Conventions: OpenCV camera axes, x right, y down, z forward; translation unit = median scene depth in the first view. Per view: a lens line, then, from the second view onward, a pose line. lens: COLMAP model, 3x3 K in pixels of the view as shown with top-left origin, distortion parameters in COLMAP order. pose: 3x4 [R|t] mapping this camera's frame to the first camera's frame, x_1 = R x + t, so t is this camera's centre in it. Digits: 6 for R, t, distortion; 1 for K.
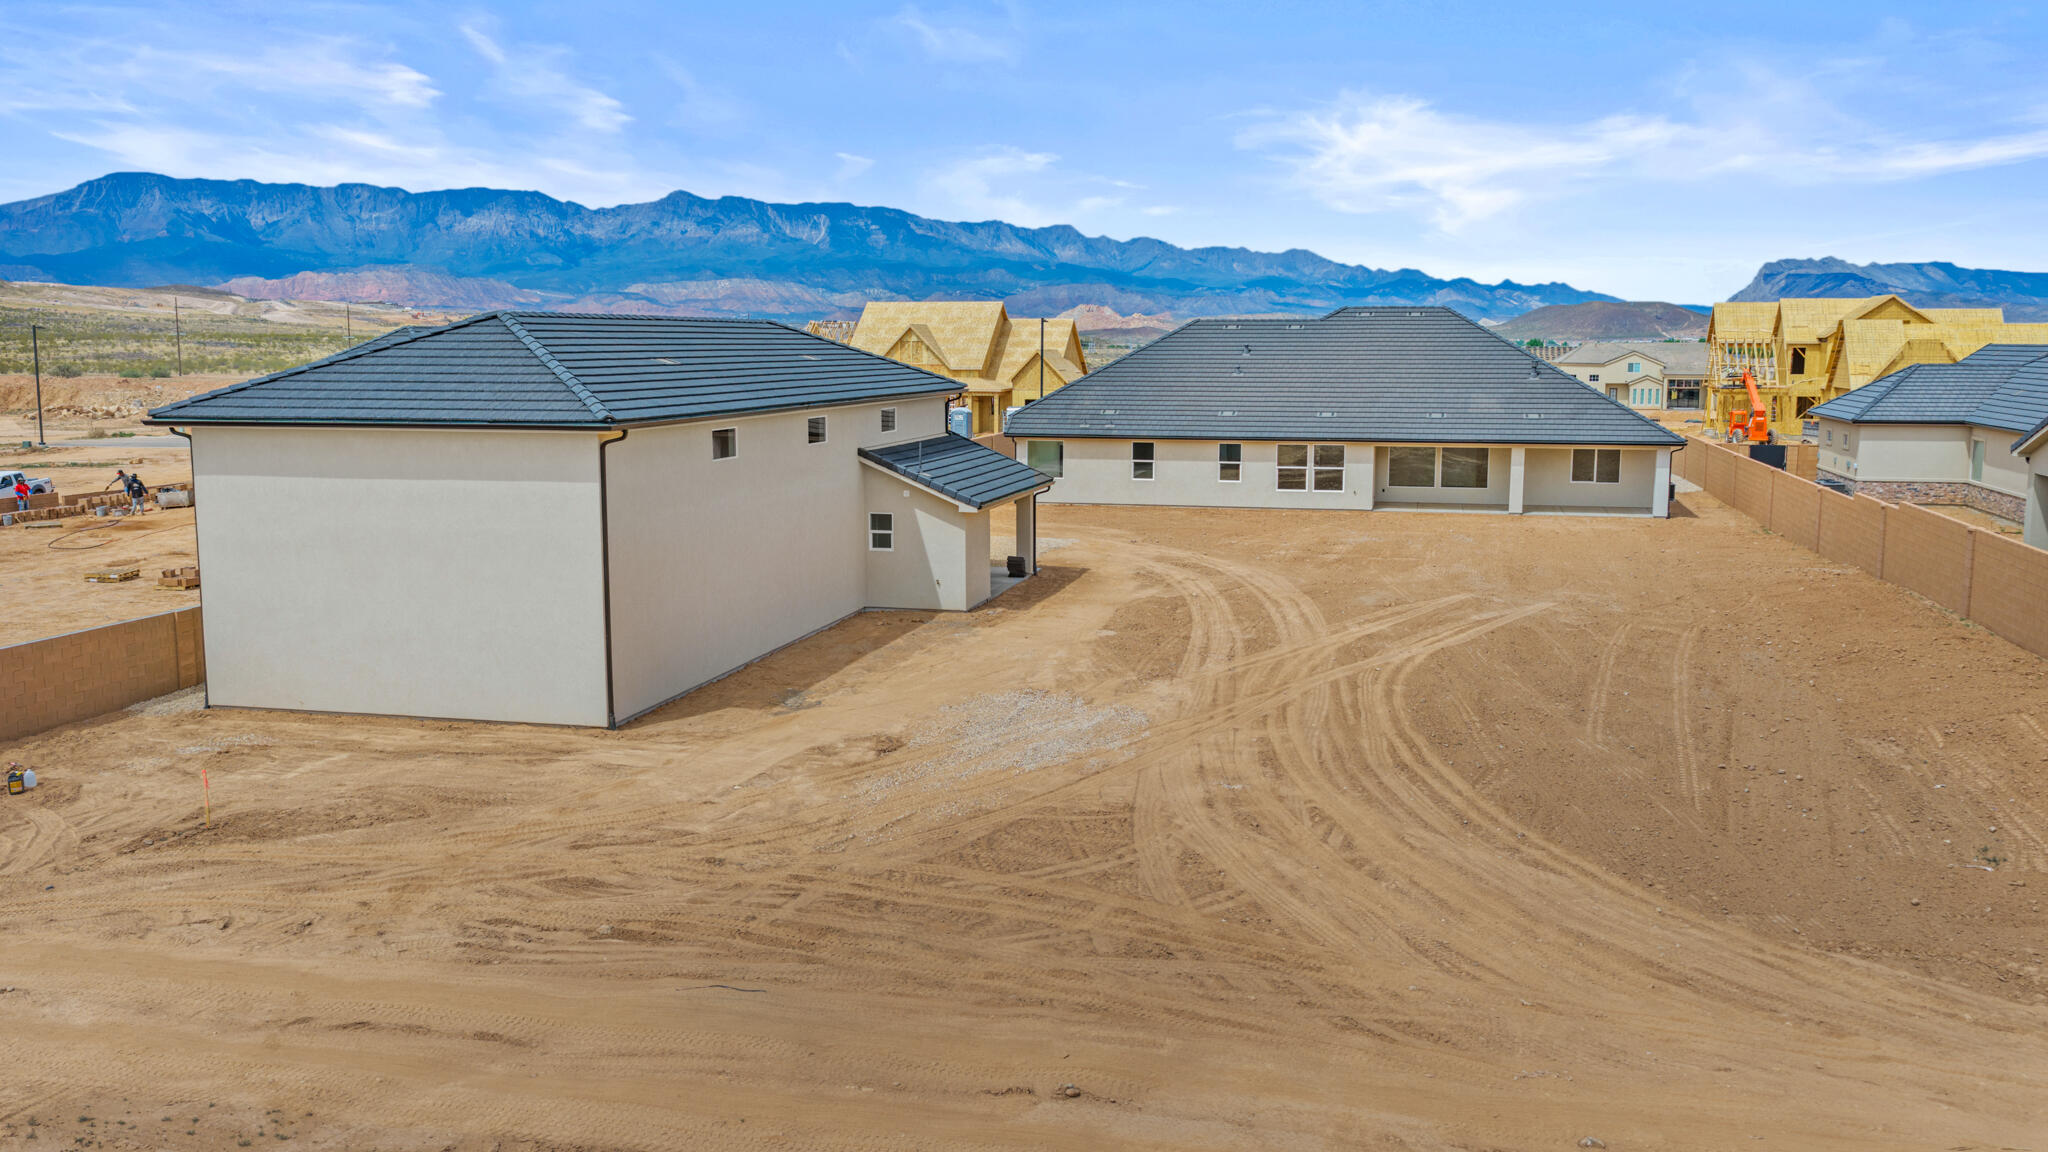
lens RADIAL K [[1710.1, 0, 1015.7], [0, 1710.1, 596.9], [0, 0, 1]] dist [0.030189, -0.056931]
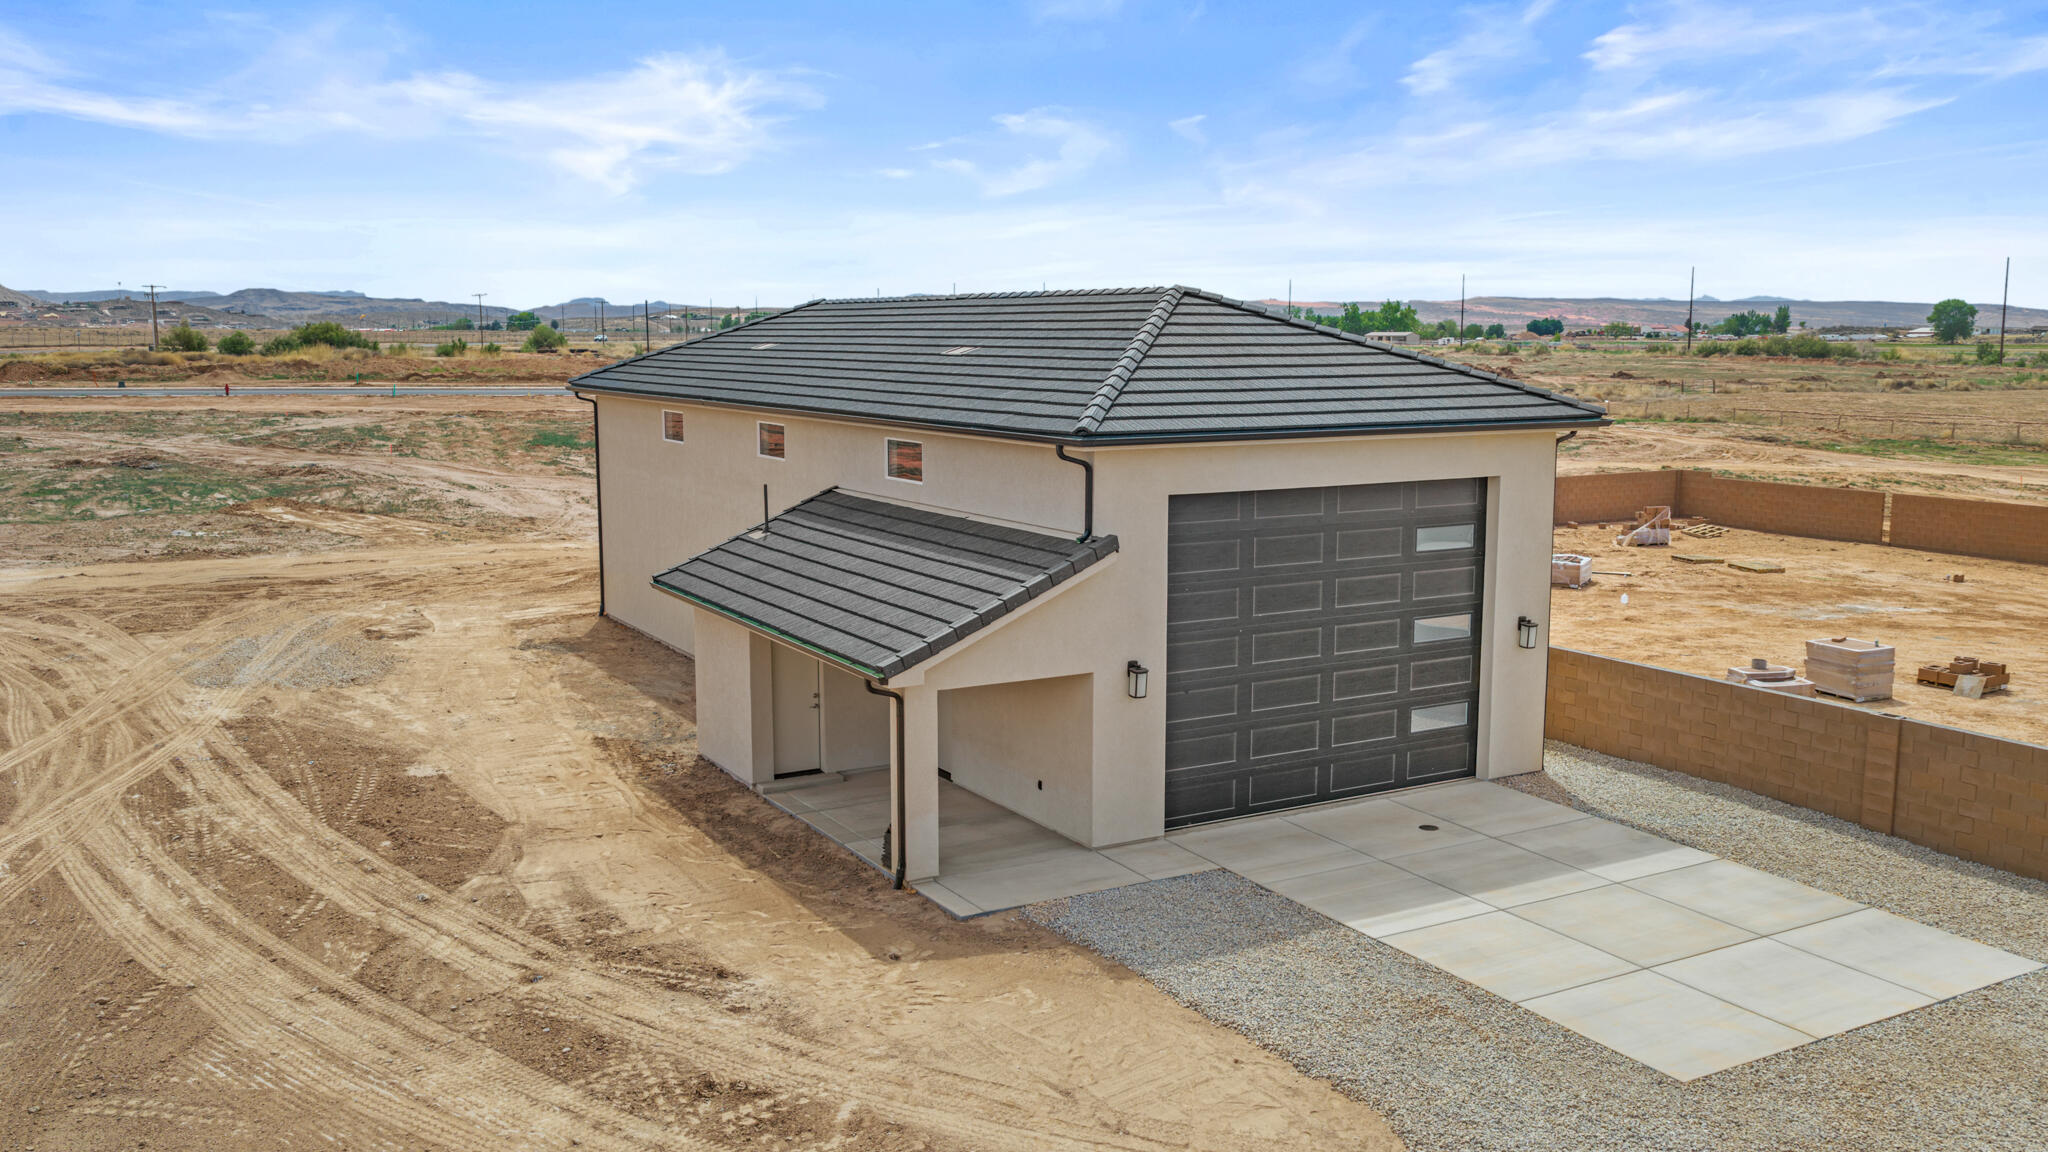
lens RADIAL K [[1710.1, 0, 1025.6], [0, 1710.1, 570.3], [0, 0, 1]] dist [0.030189, -0.056931]
pose [[-0.721898, 0.097283, -0.685127, 0.317926], [-0.101543, 0.964460, 0.243938, -0.228072], [0.684508, 0.245668, -0.686364, 1.536972]]
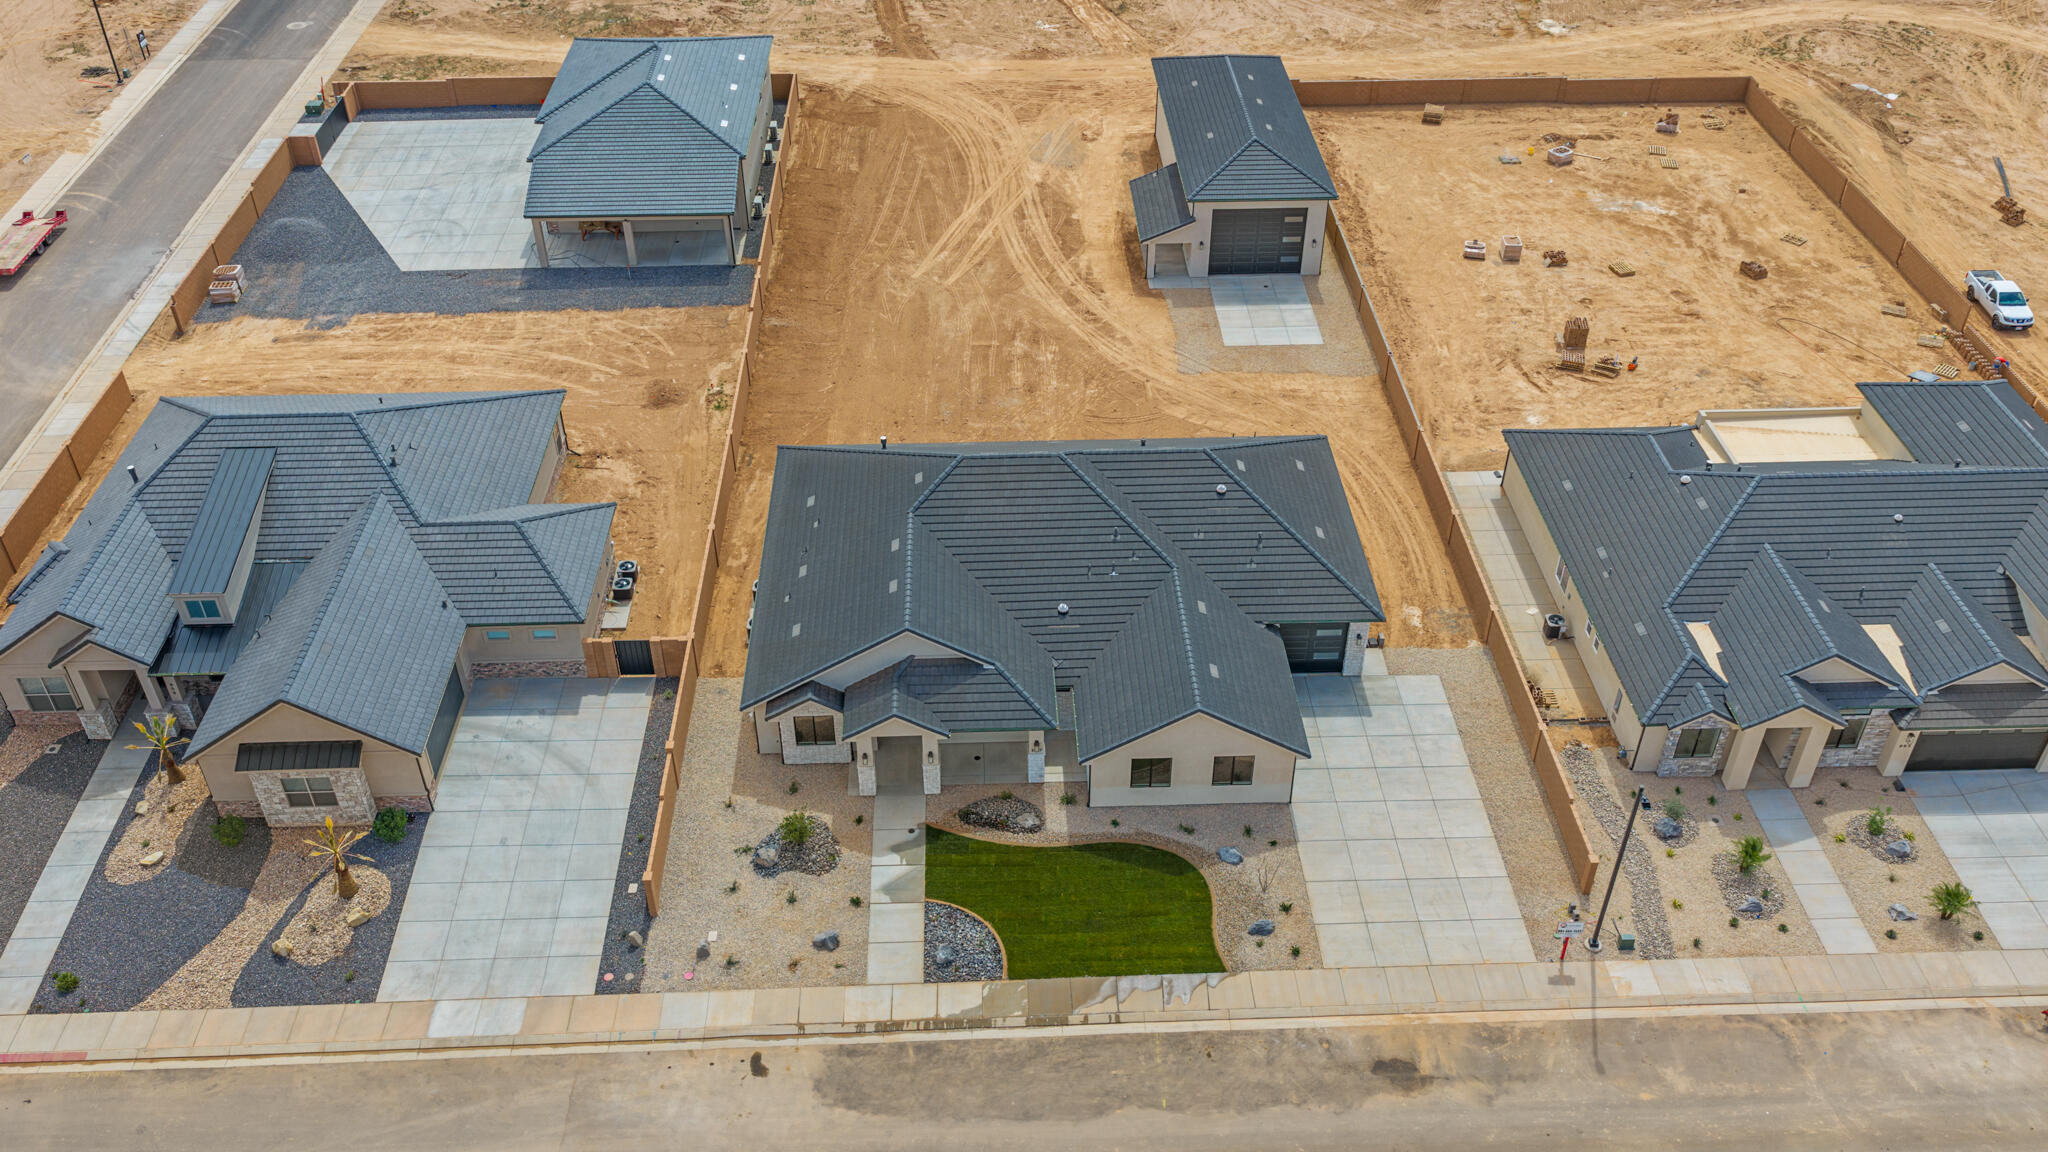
lens RADIAL K [[1710.1, 0, 1029.5], [0, 1710.1, 567.2], [0, 0, 1]] dist [0.030189, -0.056931]
pose [[-0.961665, 0.165654, -0.218539, 0.801683], [-0.041467, 0.699920, 0.713016, -1.511236], [0.271074, 0.694745, -0.666219, 3.127736]]
